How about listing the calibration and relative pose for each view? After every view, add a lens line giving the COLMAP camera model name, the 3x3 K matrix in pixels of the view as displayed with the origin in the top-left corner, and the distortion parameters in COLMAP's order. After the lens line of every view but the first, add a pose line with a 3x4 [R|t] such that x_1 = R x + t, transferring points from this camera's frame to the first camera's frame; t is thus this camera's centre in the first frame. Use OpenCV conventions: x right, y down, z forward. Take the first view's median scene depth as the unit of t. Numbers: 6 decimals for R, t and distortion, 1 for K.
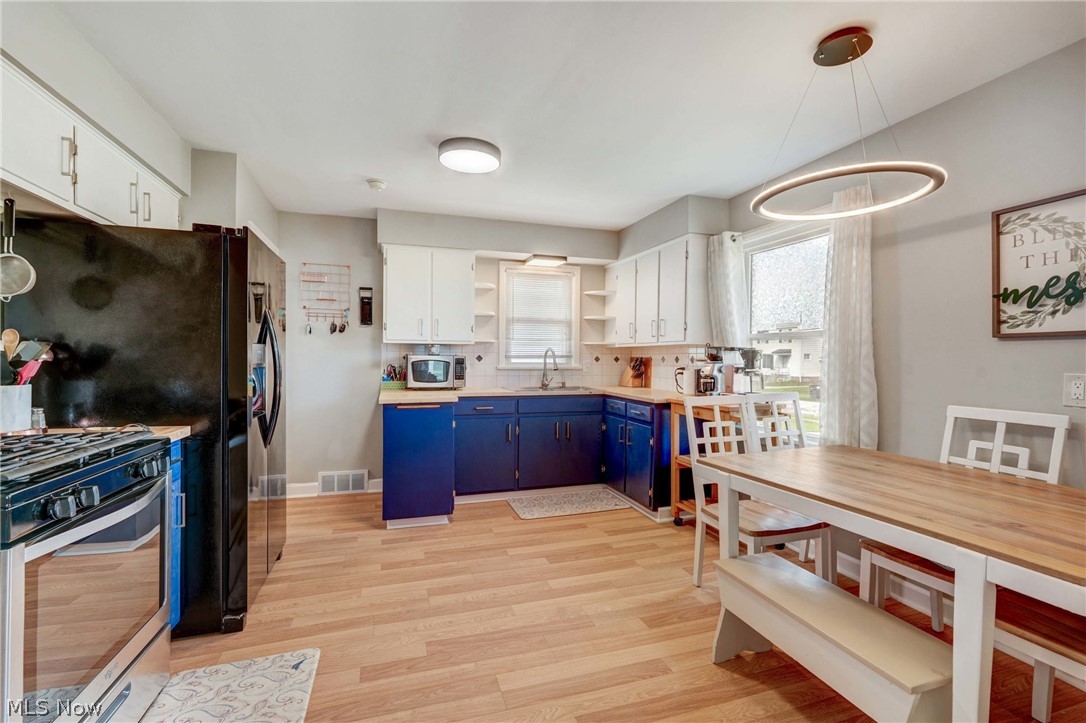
lens RADIAL K [[474.1, 0, 540.4], [0, 474.1, 356.3], [0, 0, 1]] dist [-0.002524, -0.000165]
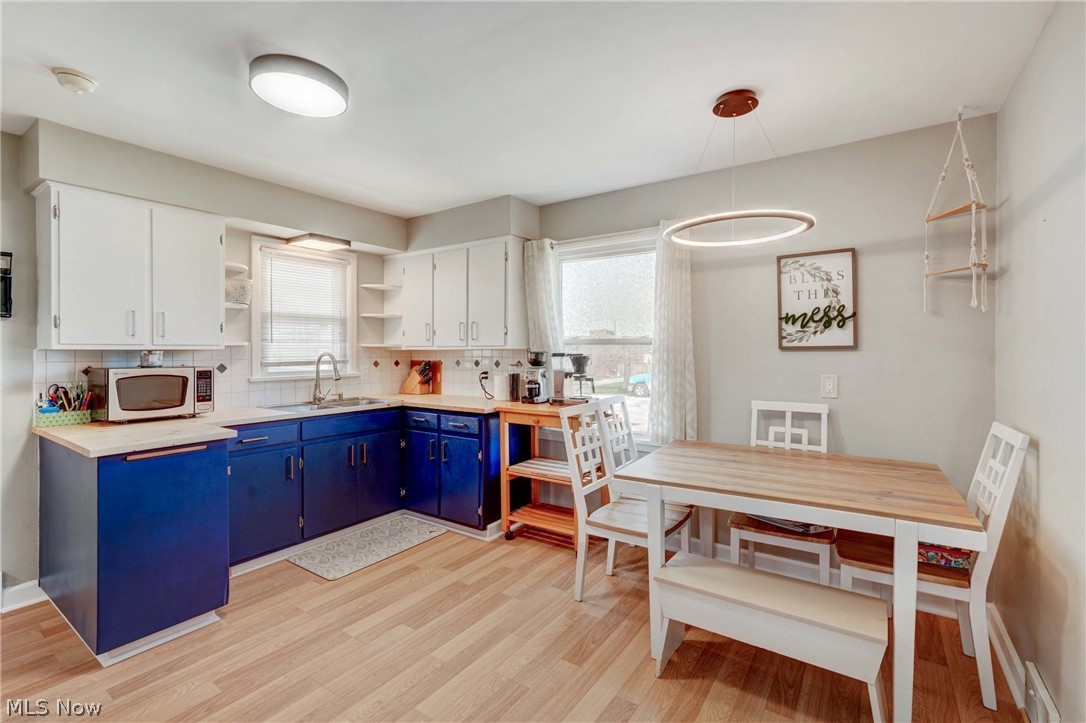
lens RADIAL K [[484.3, 0, 543.9], [0, 484.3, 344.1], [0, 0, 1]] dist [-0.017001, 0.009708]
pose [[0.797049, -0.002639, 0.603908, -0.236384], [0.009414, 0.999923, -0.008054, -0.027886], [-0.603841, 0.012105, 0.797013, 0.174415]]
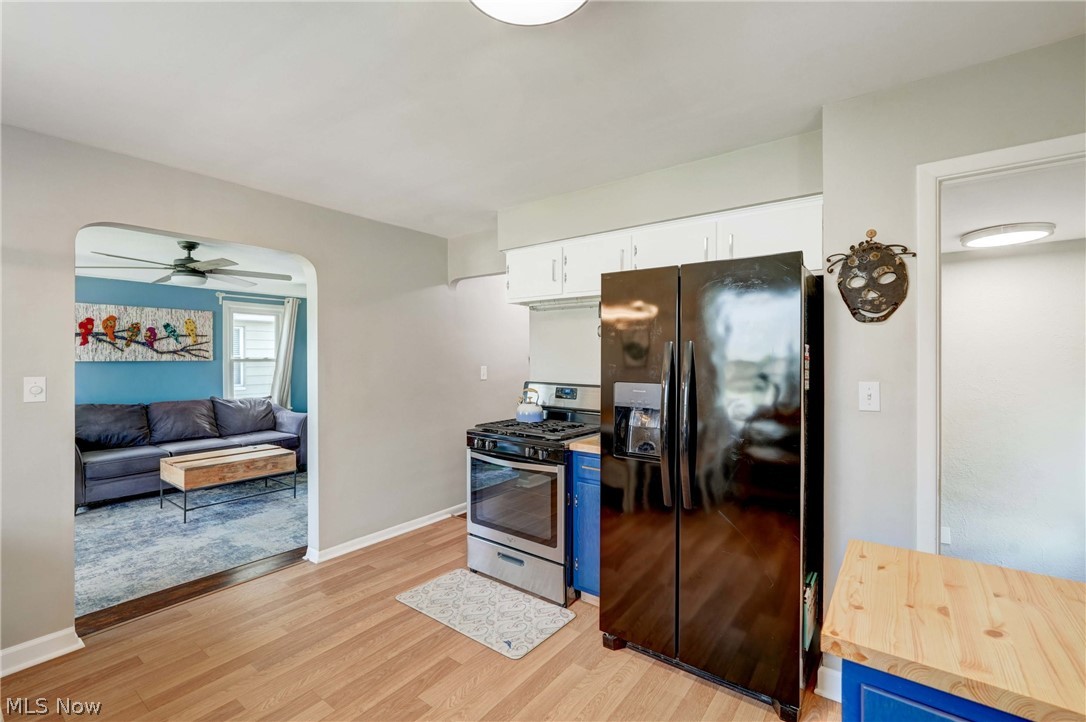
lens RADIAL K [[474.1, 0, 540.4], [0, 474.1, 355.8], [0, 0, 1]] dist [-0.002524, -0.000165]
pose [[-0.813745, -0.003515, -0.581211, 0.074046], [-0.002848, 0.999994, -0.002060, -0.050969], [0.581215, -0.000021, -0.813750, 1.077339]]
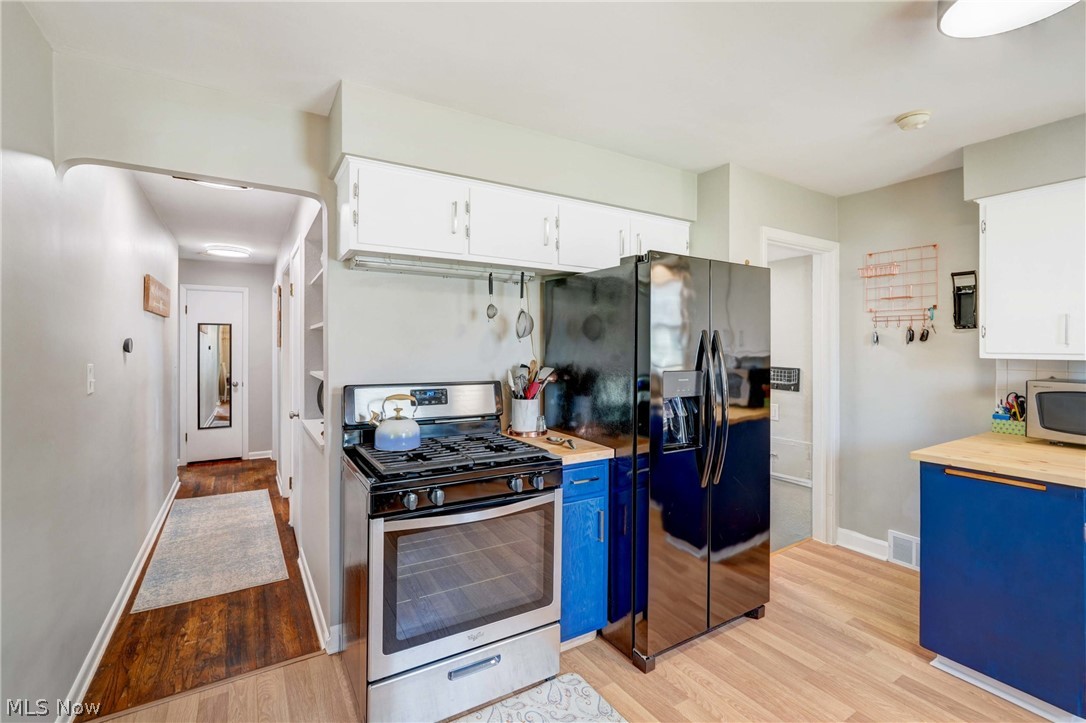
lens RADIAL K [[484.3, 0, 543.9], [0, 484.3, 344.1], [0, 0, 1]] dist [-0.017001, 0.009708]
pose [[0.243392, -0.011516, -0.969860, 0.161444], [-0.002237, 0.999920, -0.012434, -0.043354], [0.969926, 0.005196, 0.243346, 0.335667]]
